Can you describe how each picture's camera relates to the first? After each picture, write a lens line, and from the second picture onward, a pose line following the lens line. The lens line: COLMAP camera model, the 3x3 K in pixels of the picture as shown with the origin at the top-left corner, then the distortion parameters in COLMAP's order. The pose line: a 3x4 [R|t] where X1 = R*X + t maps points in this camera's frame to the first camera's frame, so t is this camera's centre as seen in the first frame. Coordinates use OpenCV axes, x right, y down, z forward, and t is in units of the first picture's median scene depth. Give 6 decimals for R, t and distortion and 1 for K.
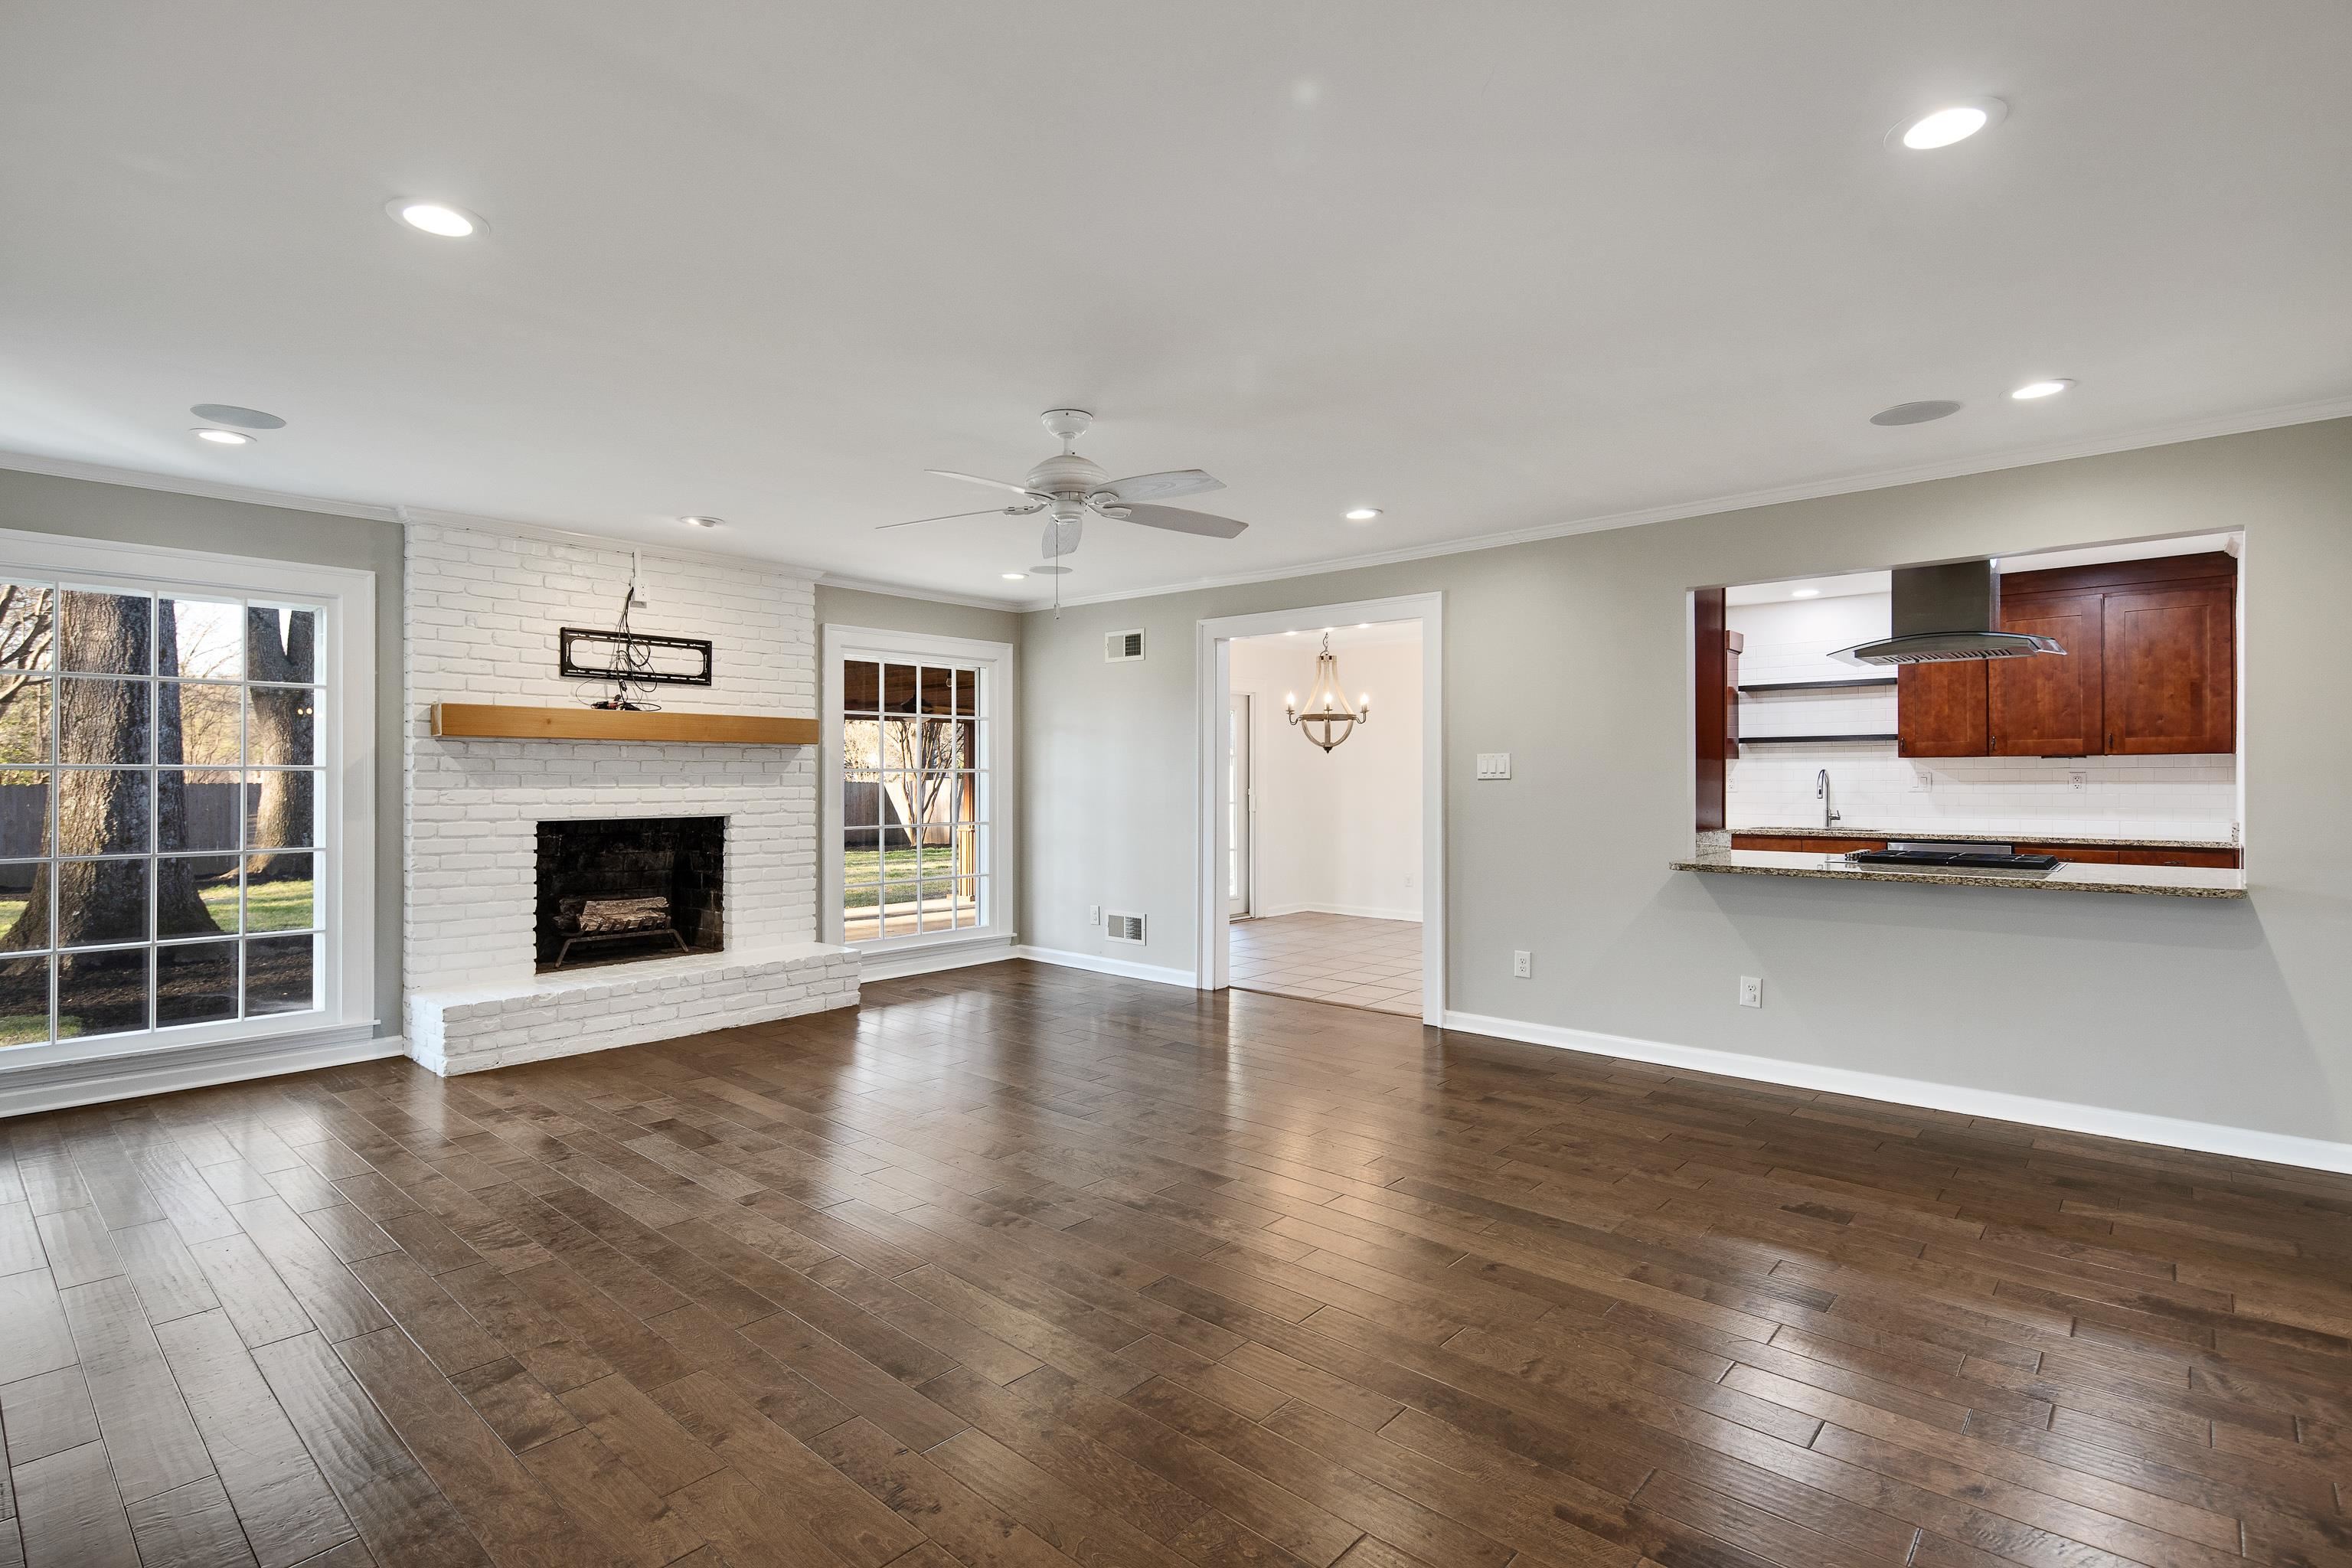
lens RADIAL K [[1128.6, 0, 1168.5], [0, 1128.6, 778.7], [0, 0, 1]] dist [0.003559, 0.000093]
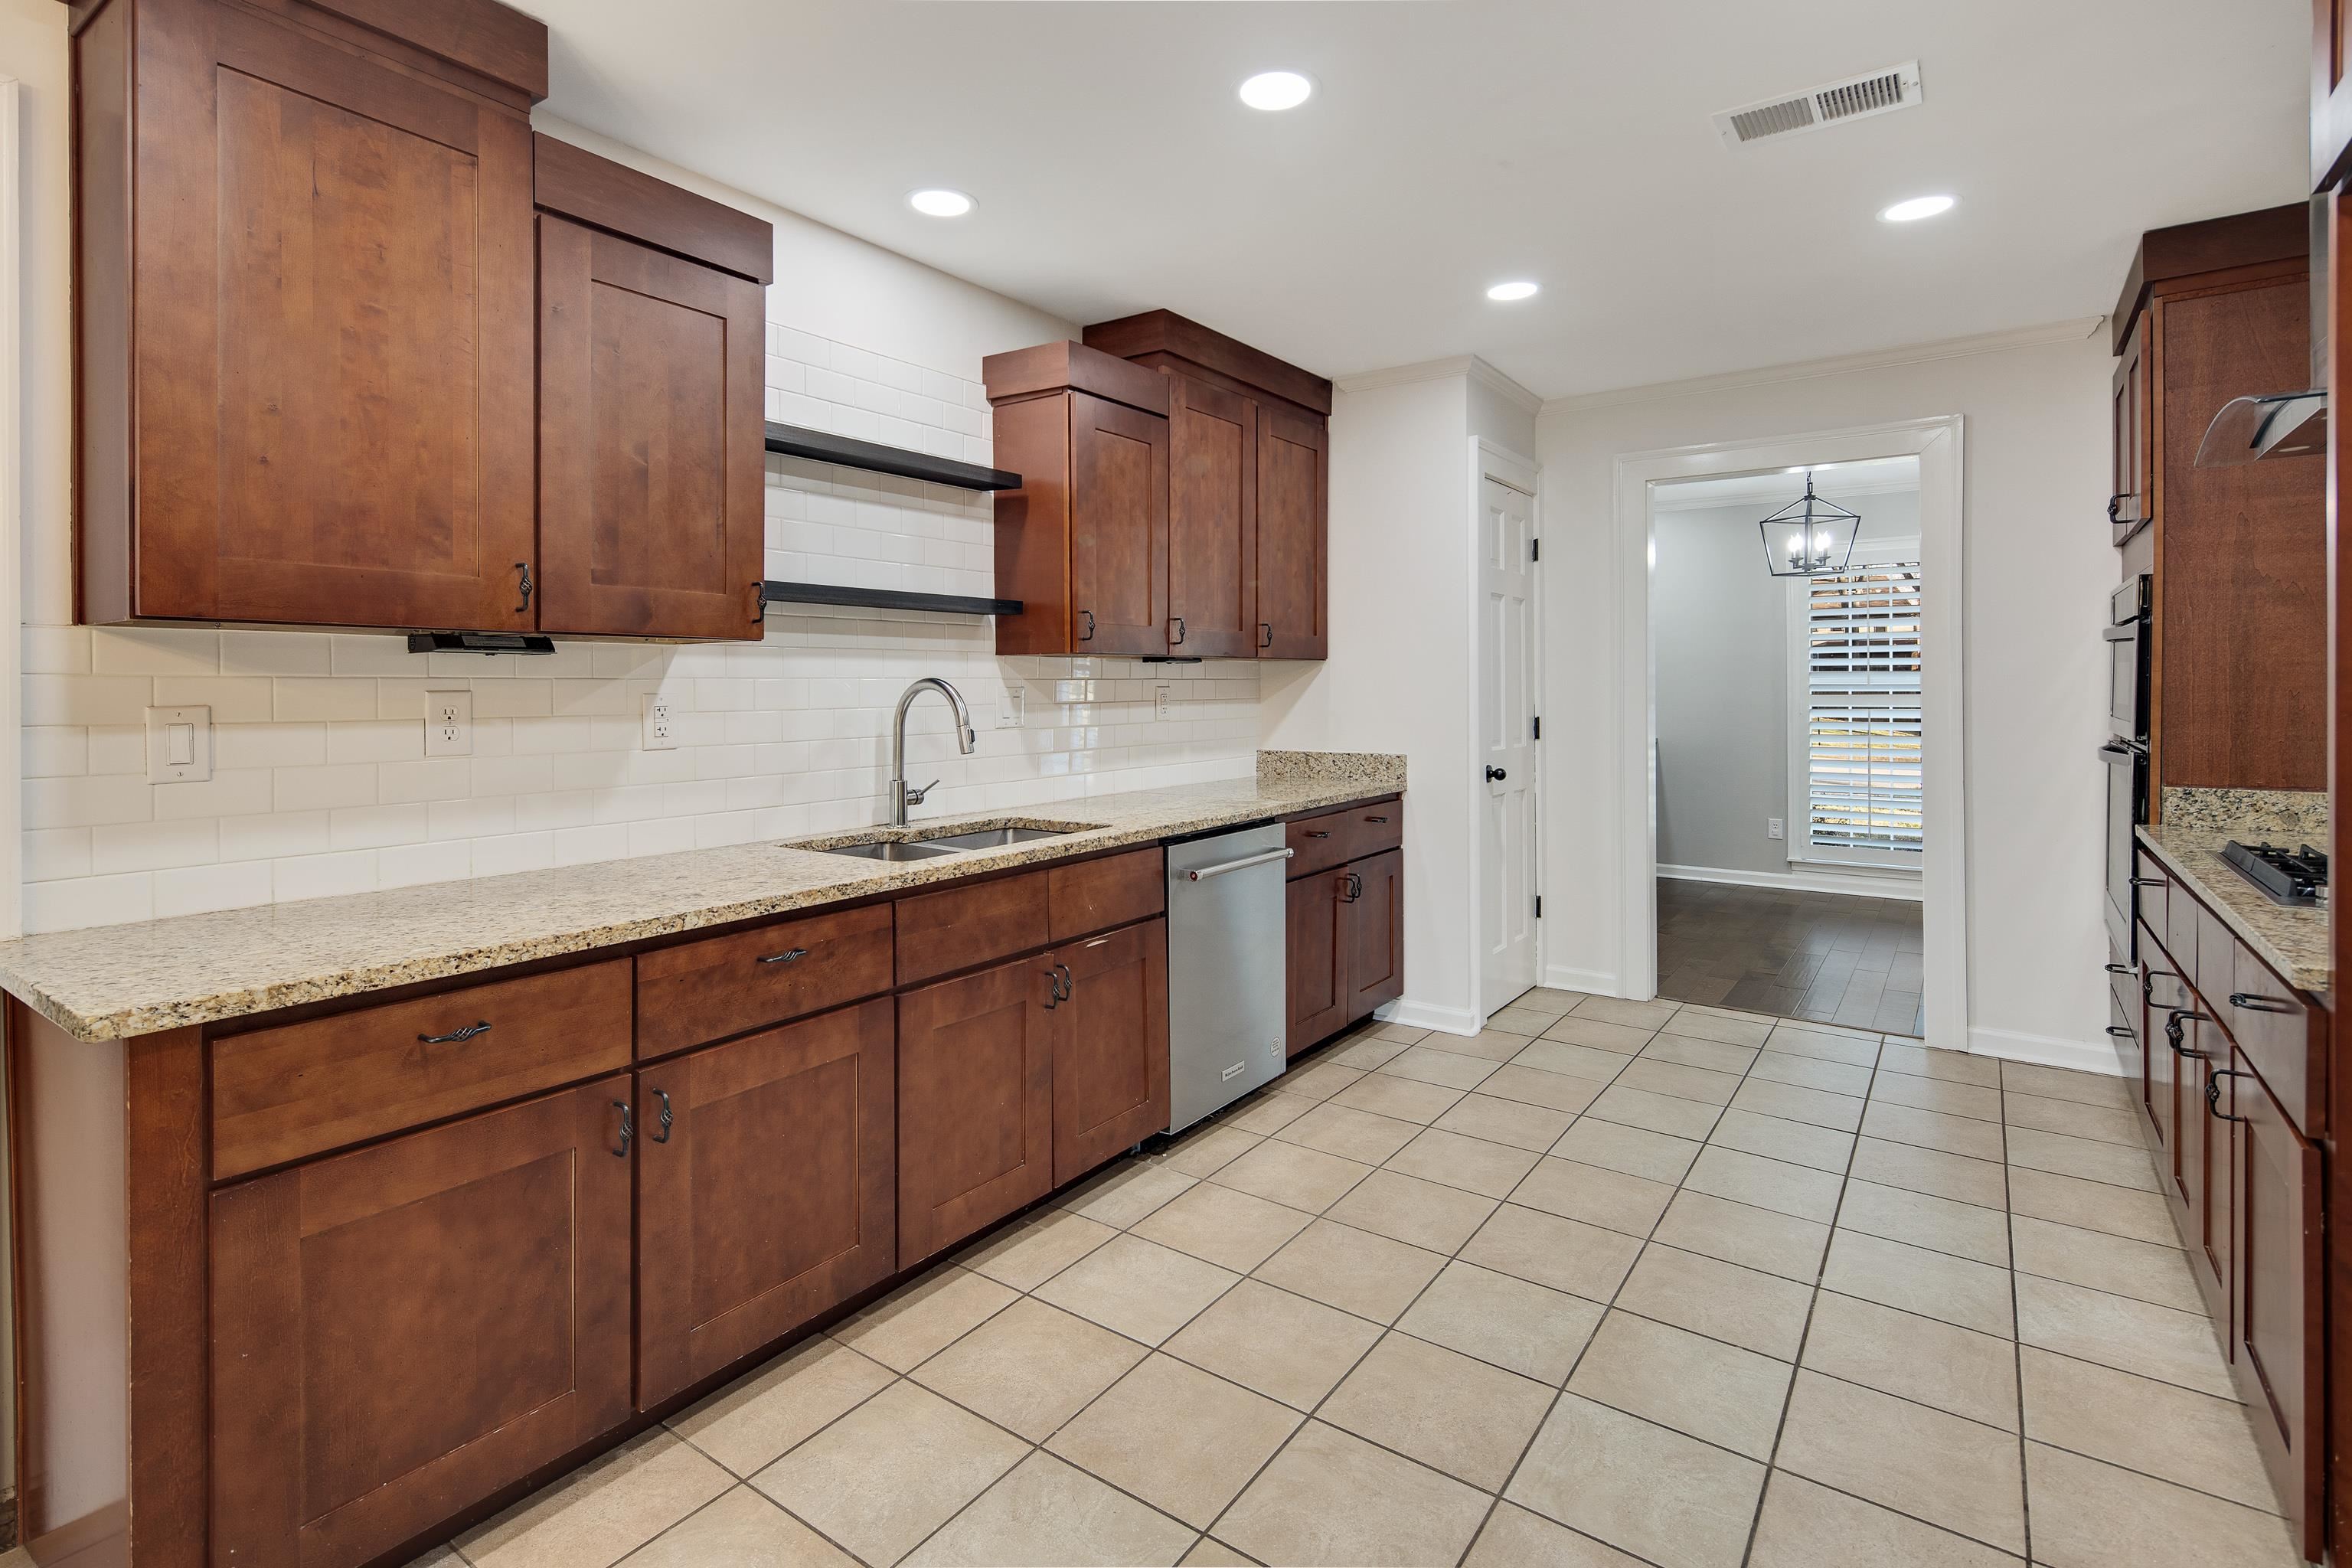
lens RADIAL K [[1147.6, 0, 1122.3], [0, 1147.6, 684.7], [0, 0, 1]] dist [-0.001349, -0.001299]
pose [[-0.082025, 0.000432, 0.996630, 0.229657], [0.005588, 0.999984, 0.000026, -0.007707], [-0.996615, 0.005571, -0.082026, 1.263035]]
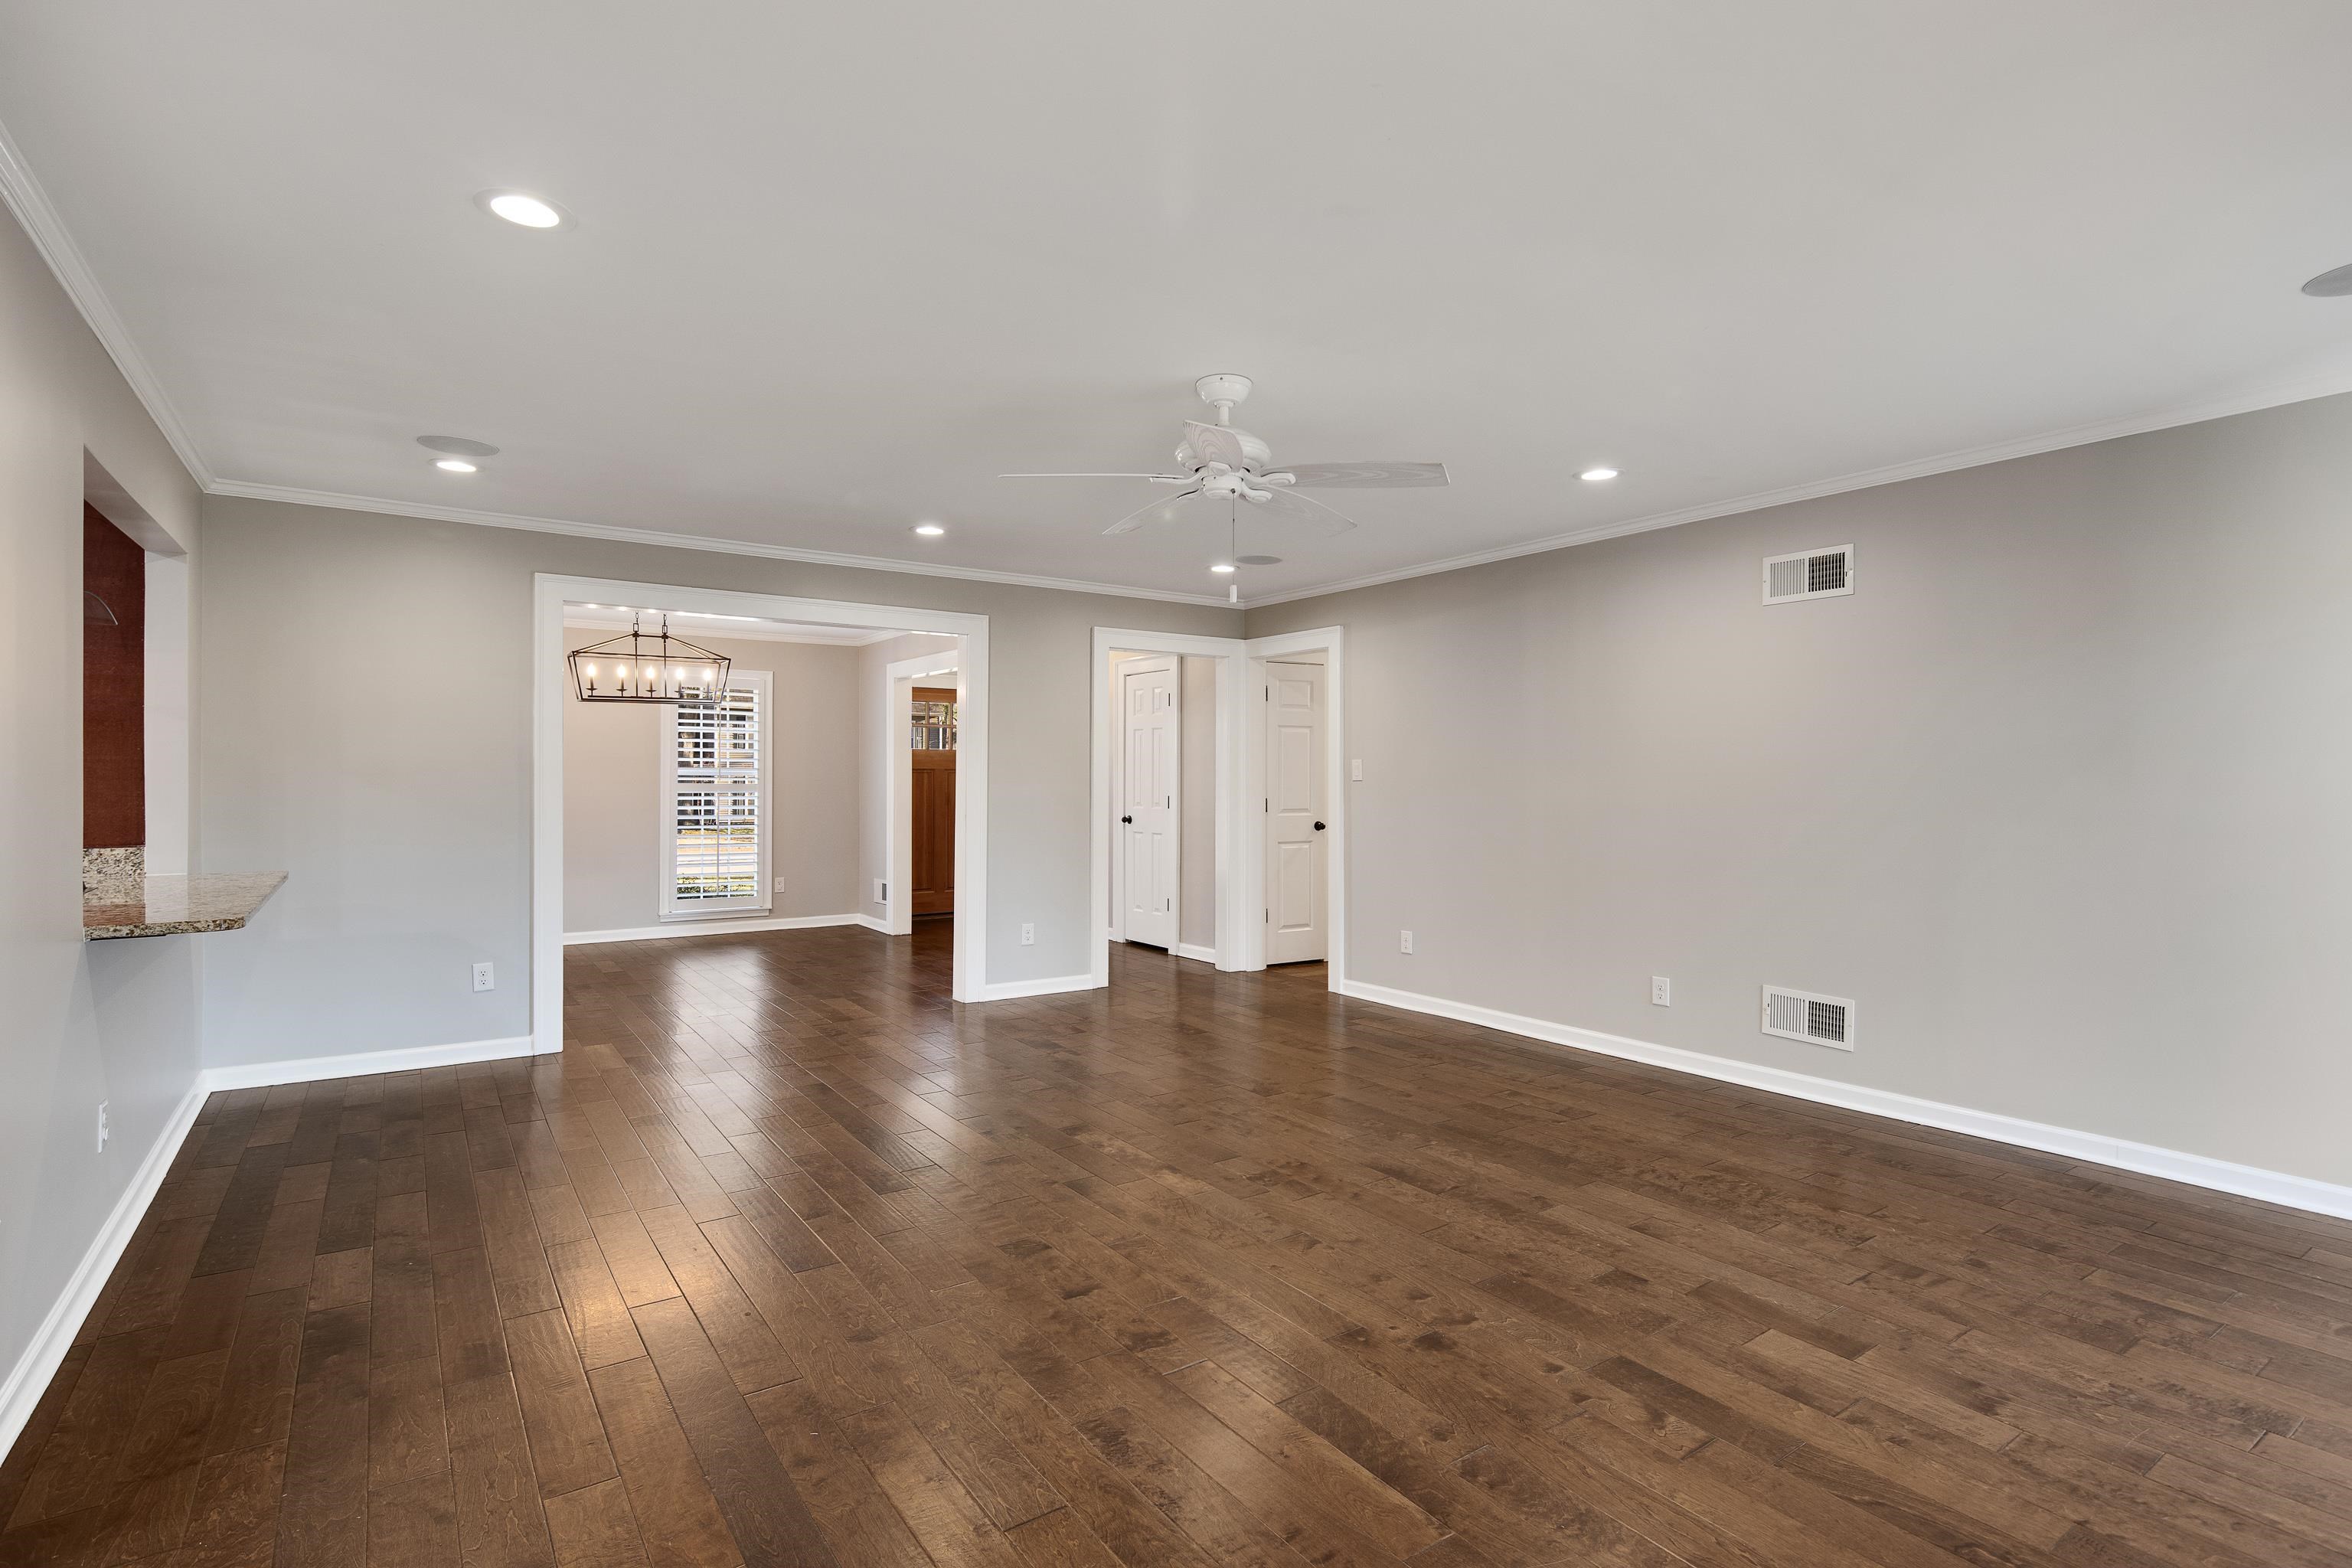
lens RADIAL K [[1136.1, 0, 1147.3], [0, 1136.1, 734.1], [0, 0, 1]] dist [-0.002175, -0.000172]
pose [[-0.966244, 0.008111, 0.257500, -0.173007], [-0.000881, 0.999394, -0.034788, -0.004762], [-0.257626, -0.033841, -0.965652, 1.227182]]
